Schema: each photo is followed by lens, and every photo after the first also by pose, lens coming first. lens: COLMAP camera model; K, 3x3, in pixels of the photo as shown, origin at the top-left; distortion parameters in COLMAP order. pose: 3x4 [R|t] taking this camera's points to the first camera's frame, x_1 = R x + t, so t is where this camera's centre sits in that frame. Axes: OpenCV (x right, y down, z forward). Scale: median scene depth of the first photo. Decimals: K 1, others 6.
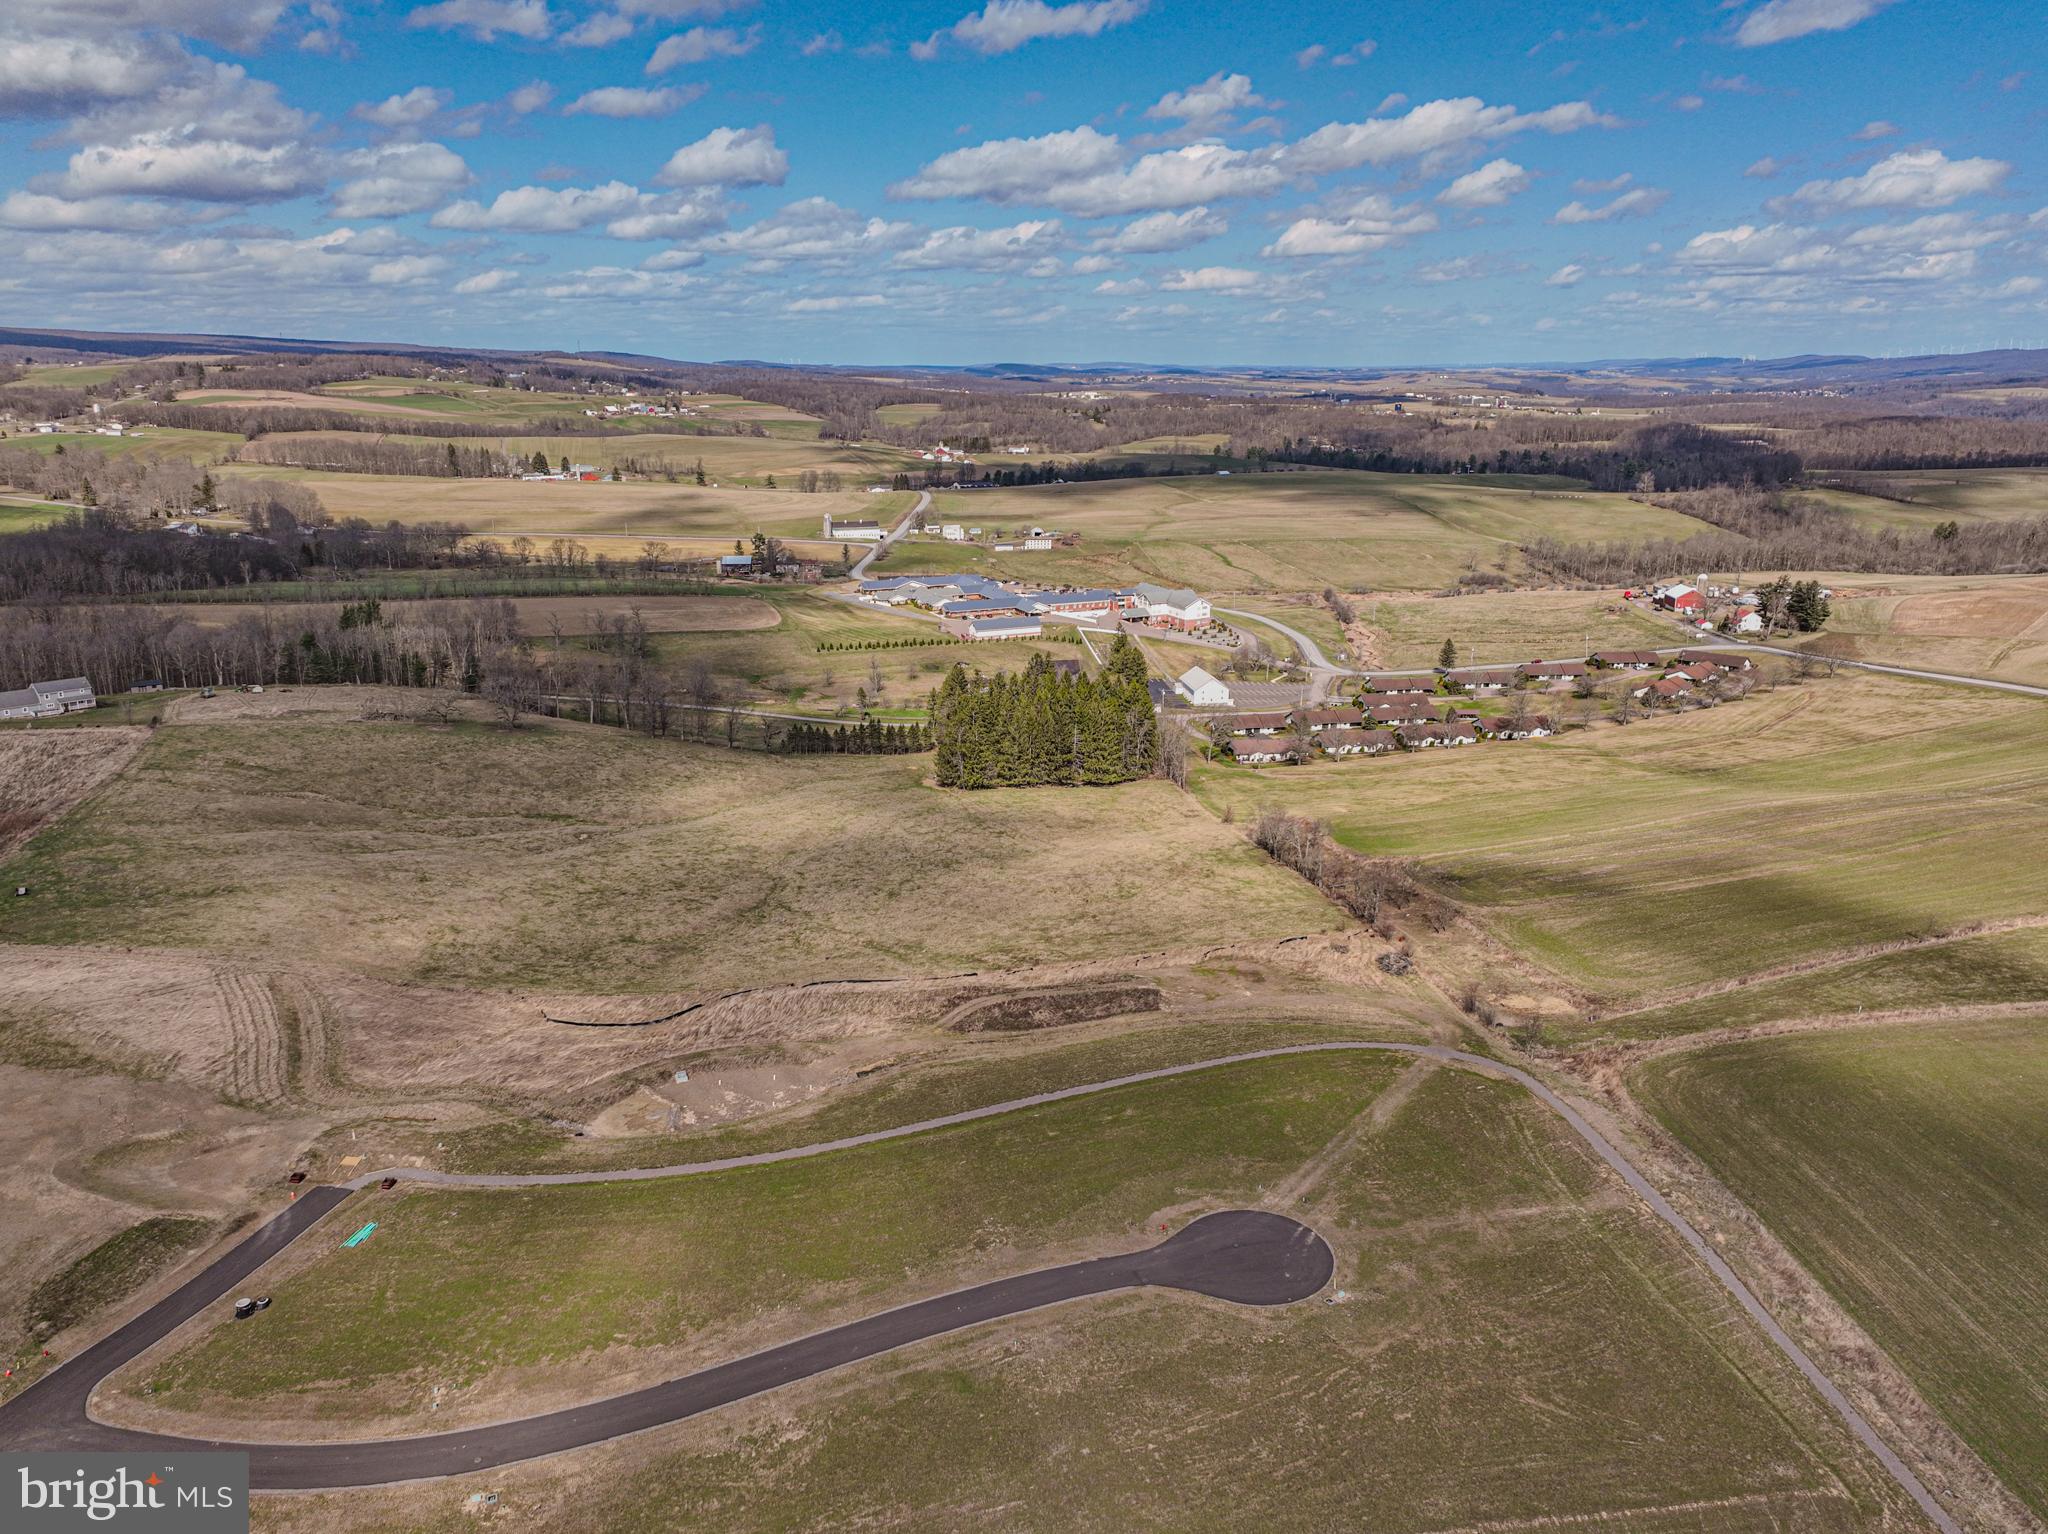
lens RADIAL K [[1448.3, 0, 1021.4], [0, 1448.3, 763.7], [0, 0, 1]] dist [0.006550, 0.009095]
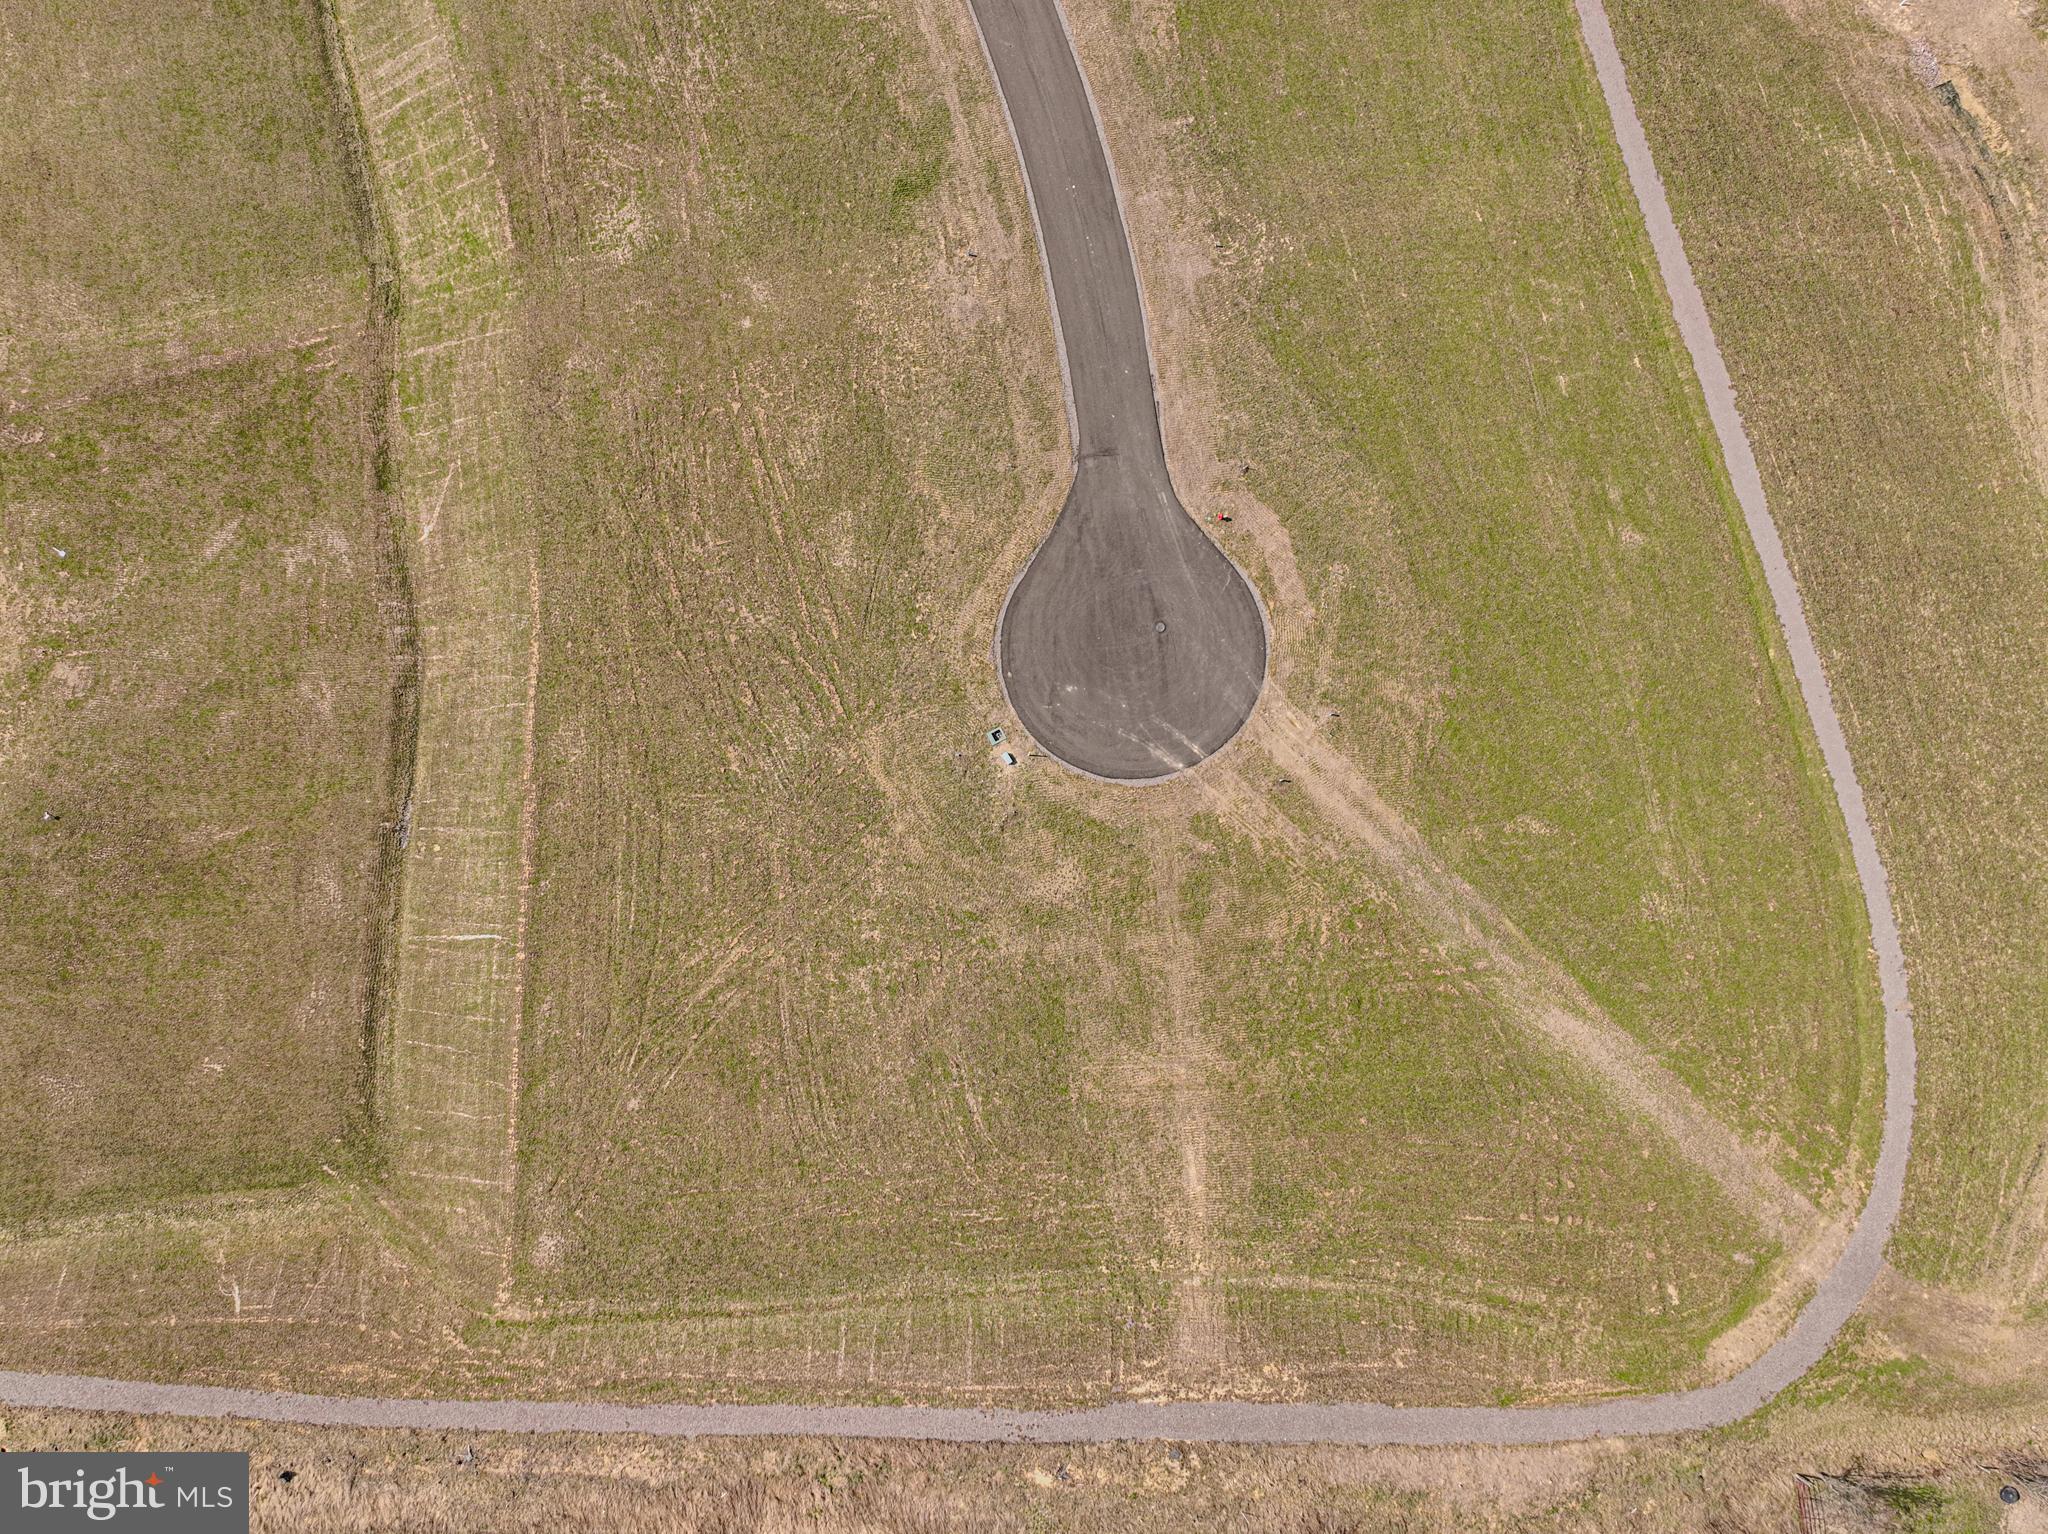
lens RADIAL K [[1448.3, 0, 1021.4], [0, 1448.3, 763.7], [0, 0, 1]] dist [0.006550, 0.009095]
pose [[-0.115939, 0.985756, -0.121831, 0.297943], [-0.263498, 0.087738, 0.960662, -0.226074], [0.957667, 0.143481, 0.249573, 0.855682]]
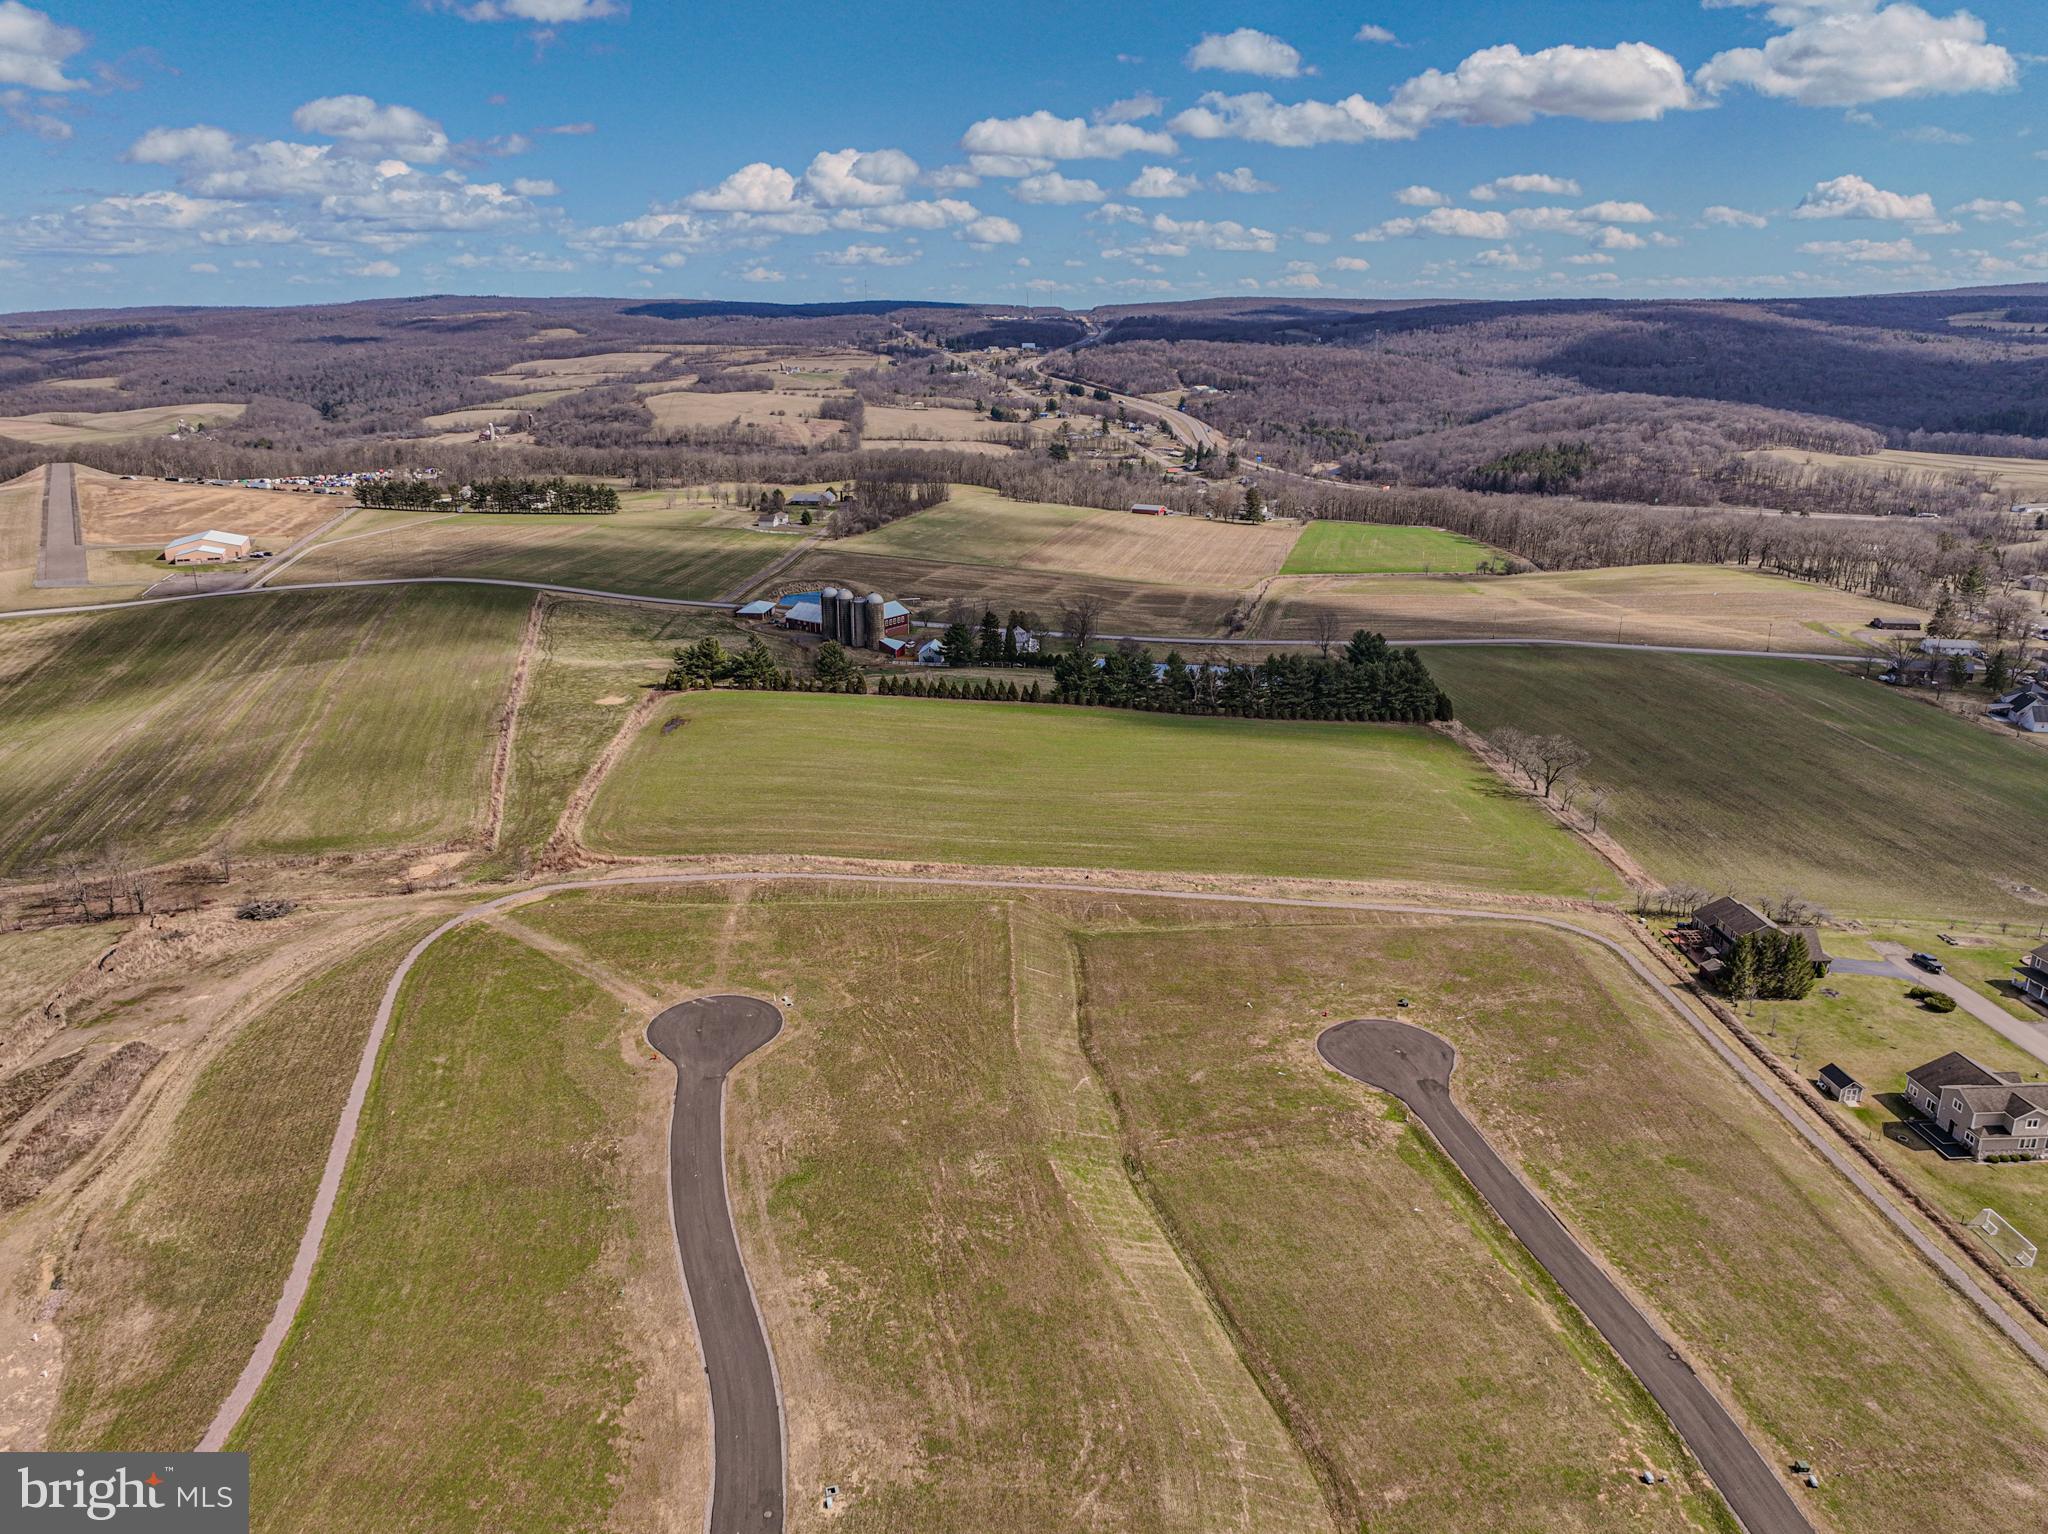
lens RADIAL K [[1448.3, 0, 1021.4], [0, 1448.3, 763.7], [0, 0, 1]] dist [0.006550, 0.009095]
pose [[0.094280, -0.290993, 0.952068, -0.930618], [0.270445, 0.927851, 0.256810, -0.103126], [-0.958108, 0.233270, 0.166176, 0.537007]]
